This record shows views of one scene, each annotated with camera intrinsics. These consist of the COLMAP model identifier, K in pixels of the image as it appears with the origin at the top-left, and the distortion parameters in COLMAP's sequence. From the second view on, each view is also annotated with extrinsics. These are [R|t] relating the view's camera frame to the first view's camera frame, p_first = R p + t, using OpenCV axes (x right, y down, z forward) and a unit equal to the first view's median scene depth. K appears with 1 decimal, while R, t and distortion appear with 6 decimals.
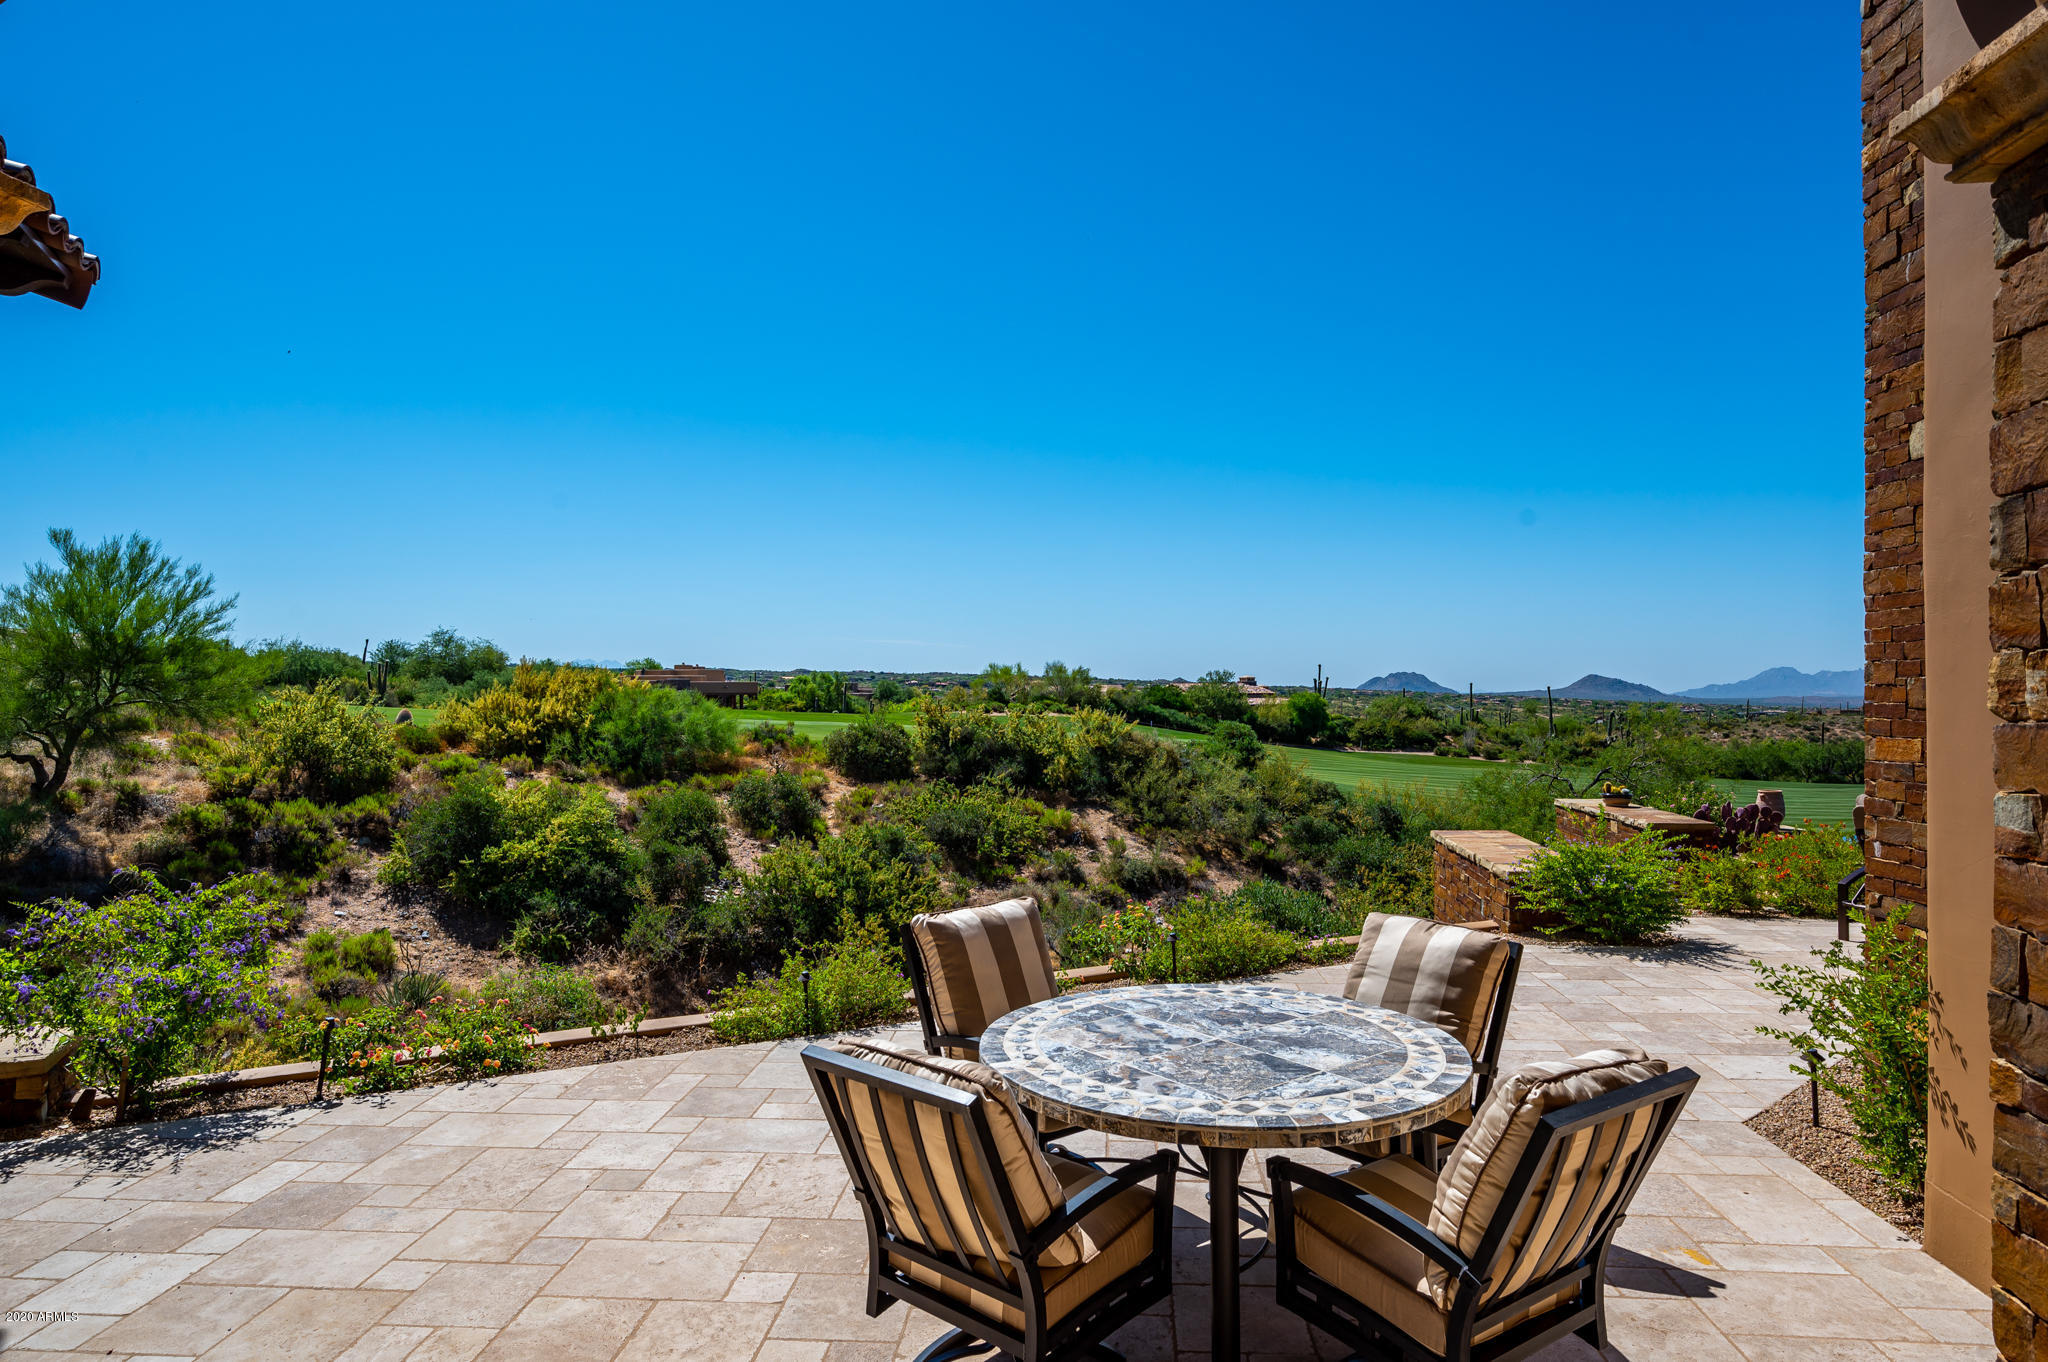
lens RADIAL K [[1210.7, 0, 1009.2], [0, 1210.7, 696.1], [0, 0, 1]] dist [0.006966, -0.005724]
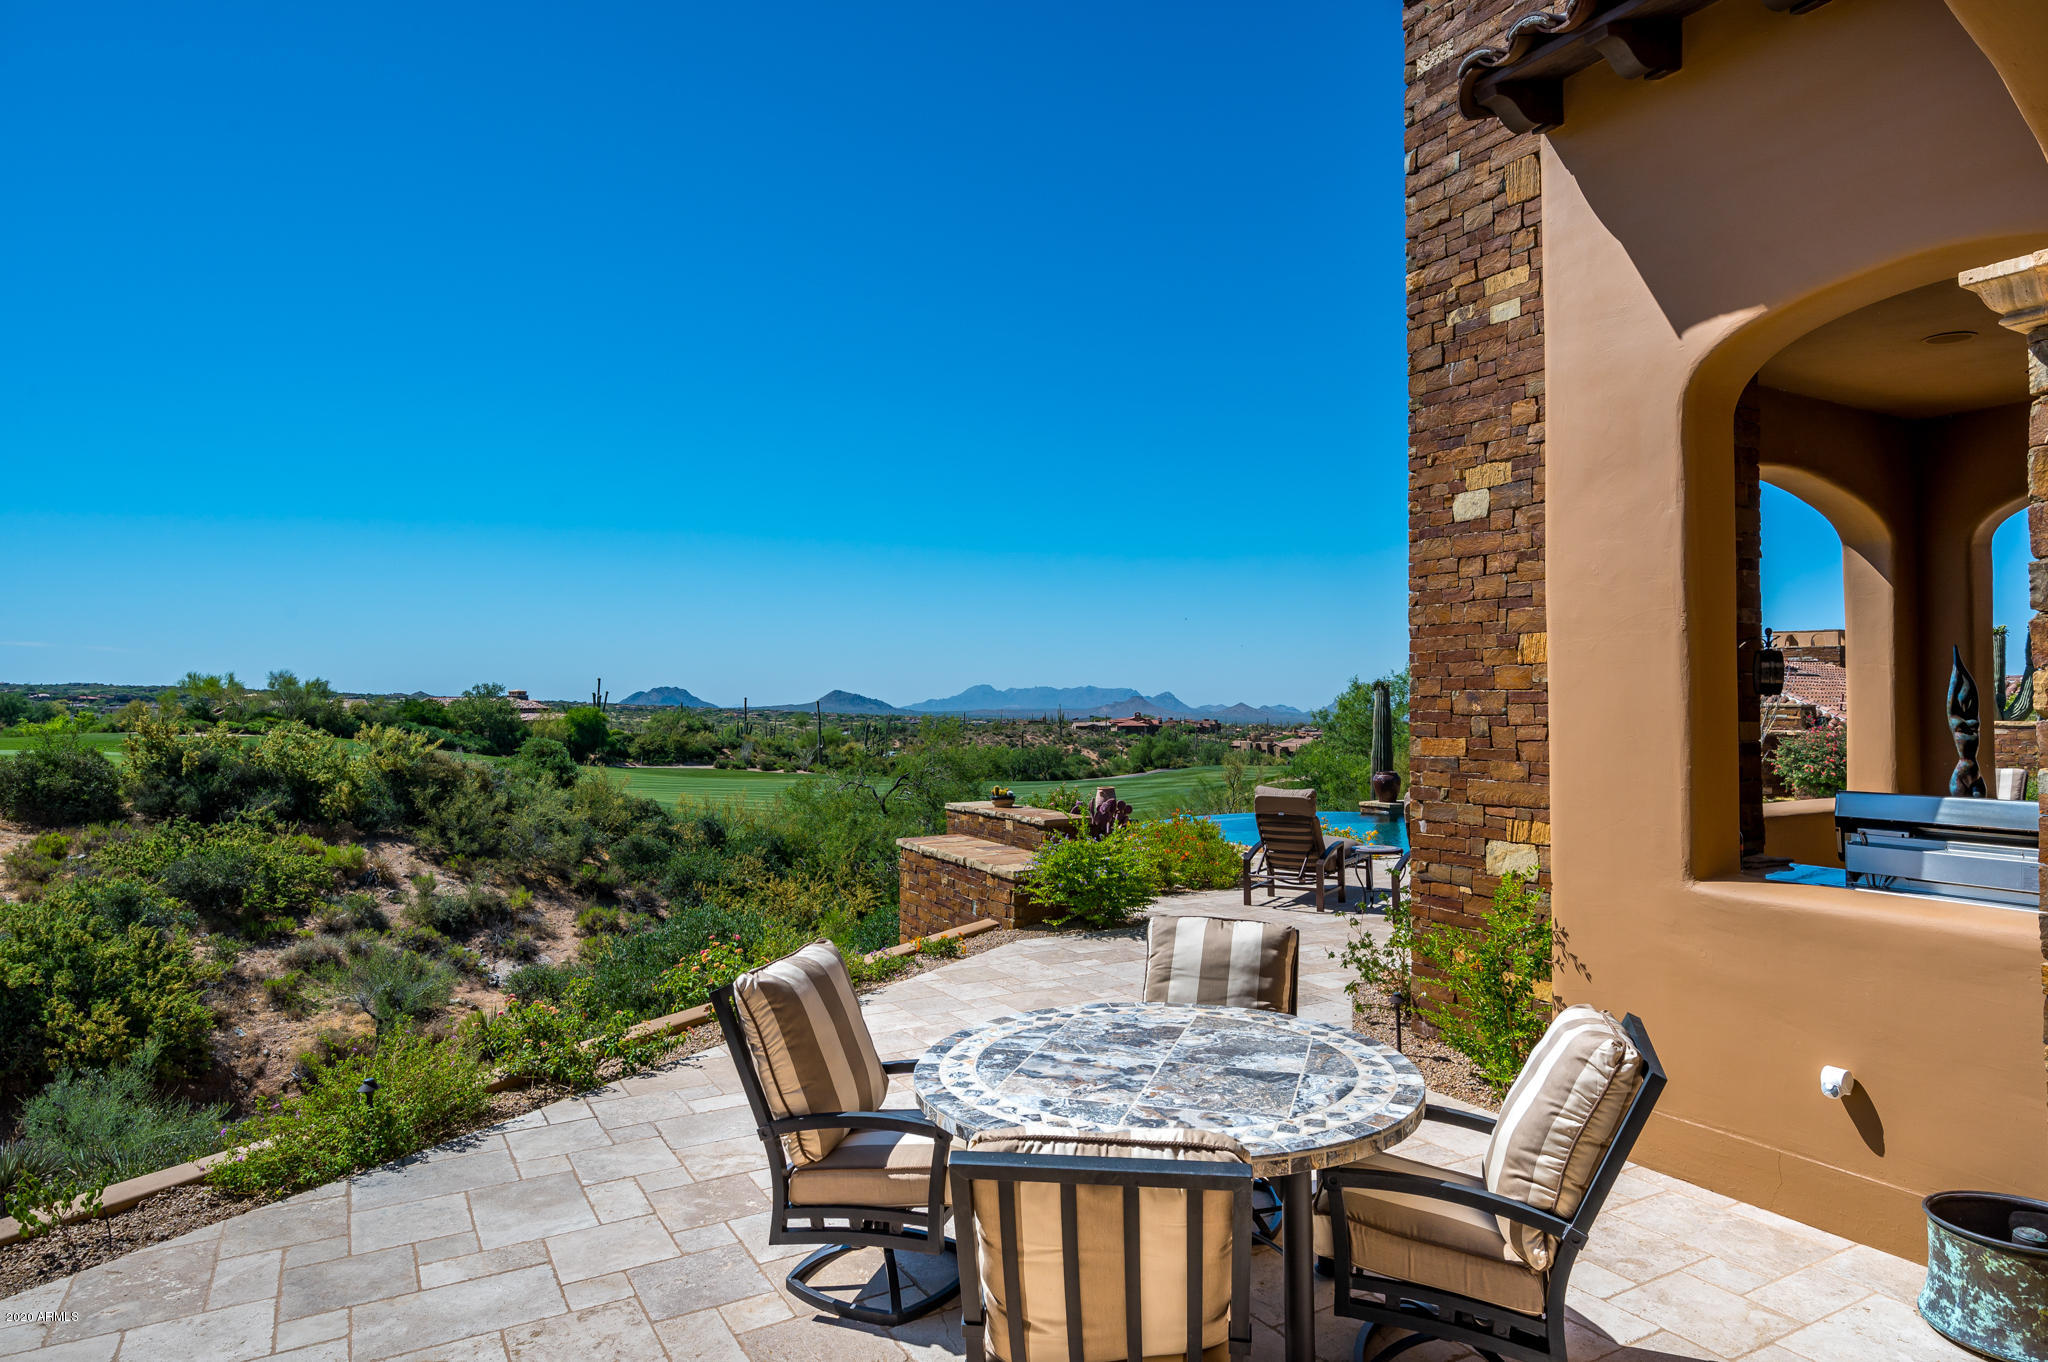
lens RADIAL K [[1210.7, 0, 1021.1], [0, 1210.7, 674.5], [0, 0, 1]] dist [0.006966, -0.005724]
pose [[0.821287, 0.012924, 0.570369, -0.062076], [0.004208, 0.999579, -0.028709, 0.000406], [-0.570500, 0.025978, 0.820887, 0.035082]]
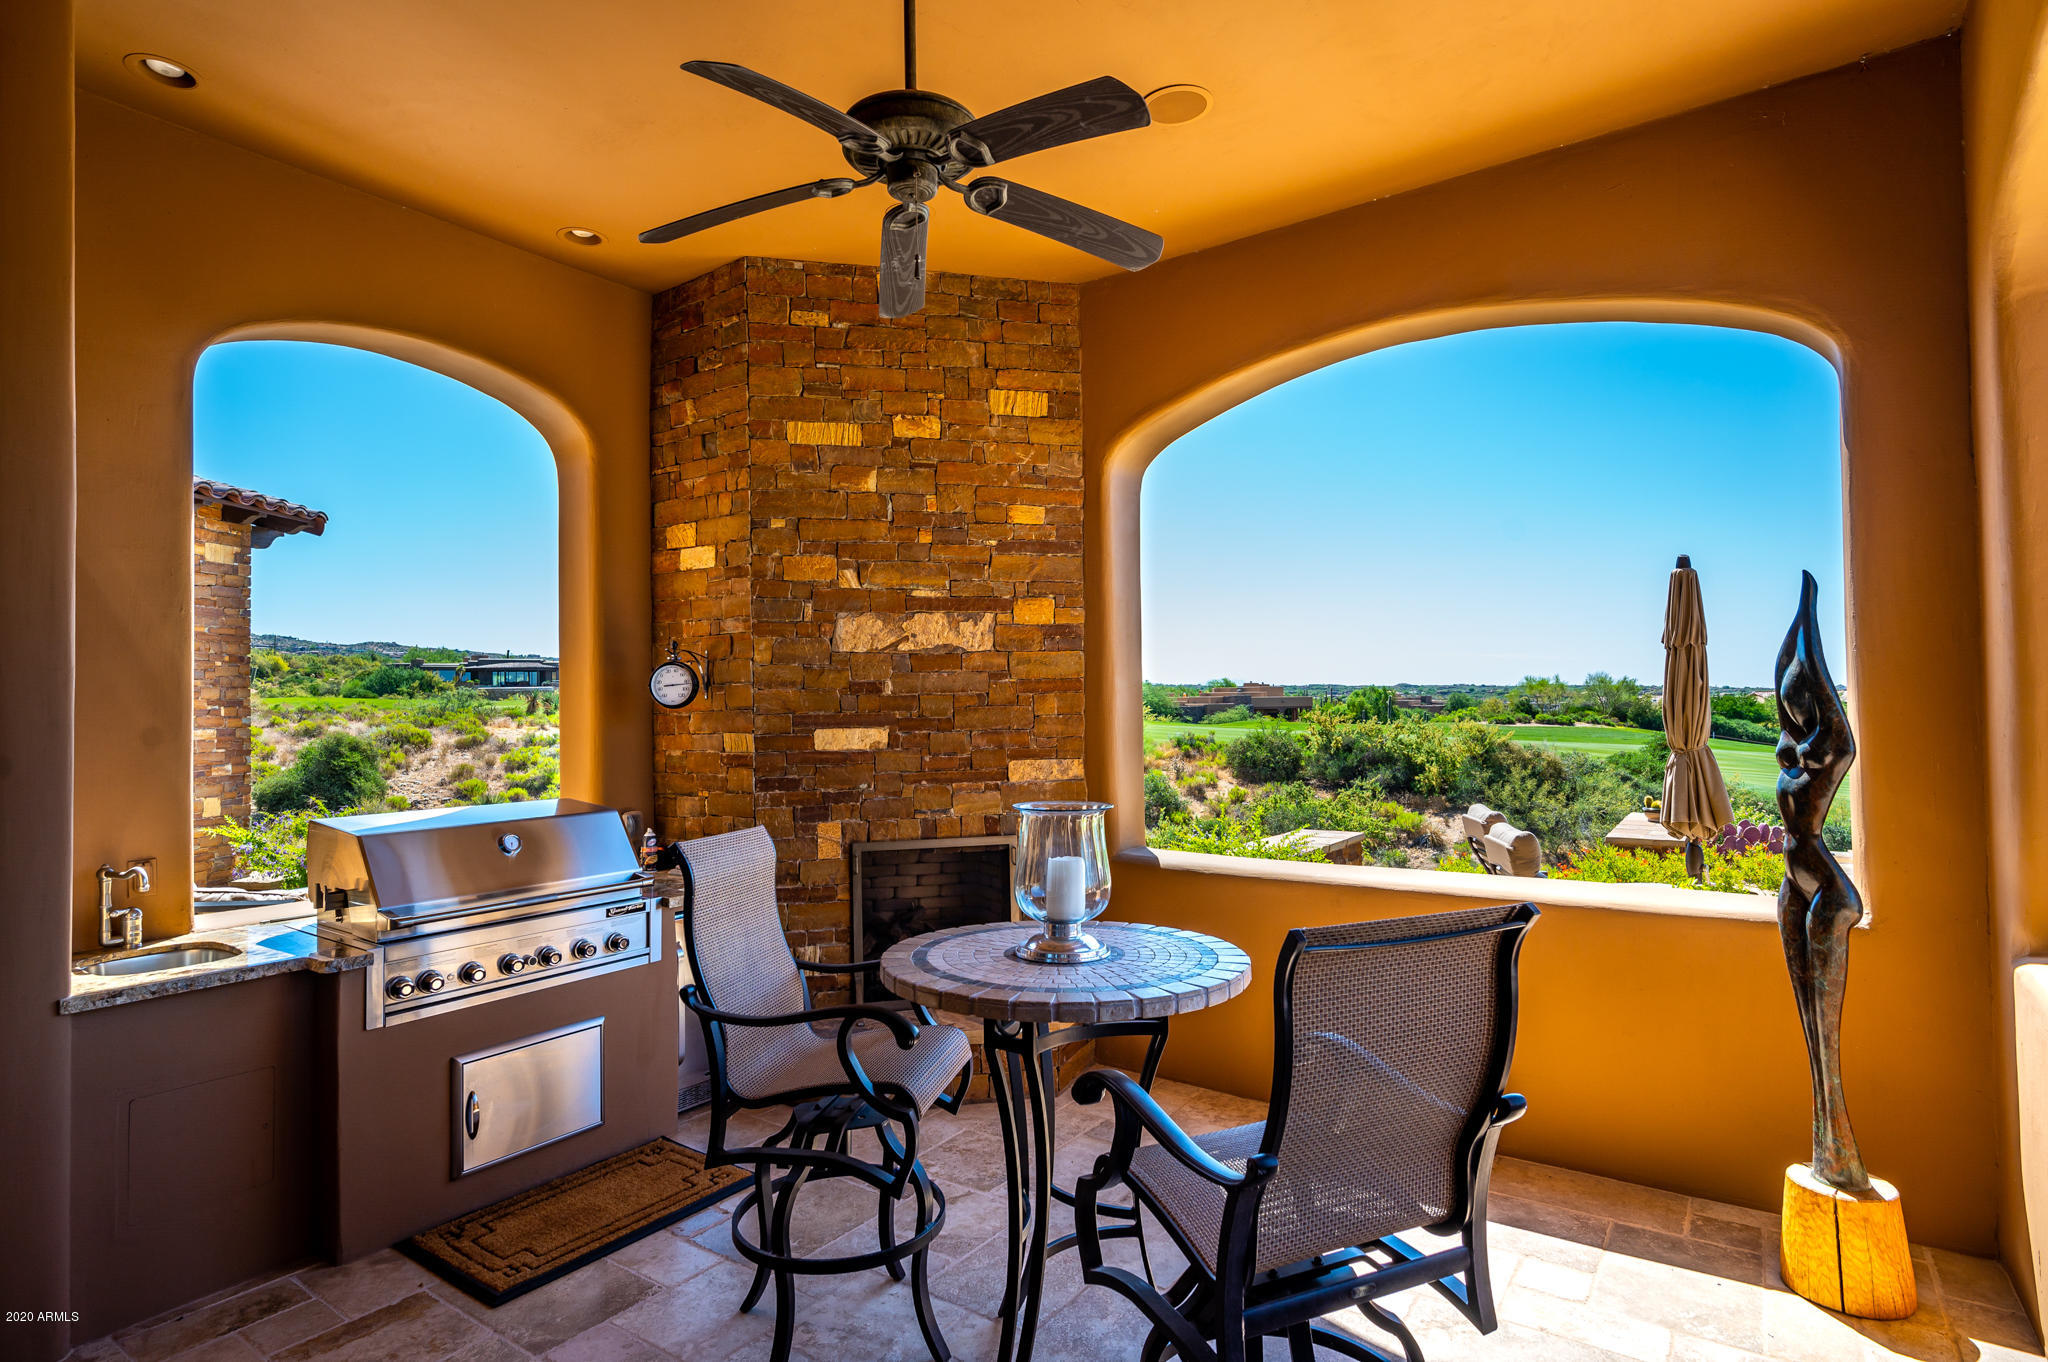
lens RADIAL K [[1058.1, 0, 1011.0], [0, 1058.1, 685.6], [0, 0, 1]] dist [-0.003531, -0.002493]
pose [[0.846926, -0.018814, -0.531378, 0.262353], [0.006956, 0.999680, -0.024307, 0.000507], [0.531666, 0.016890, 0.846786, 0.013678]]
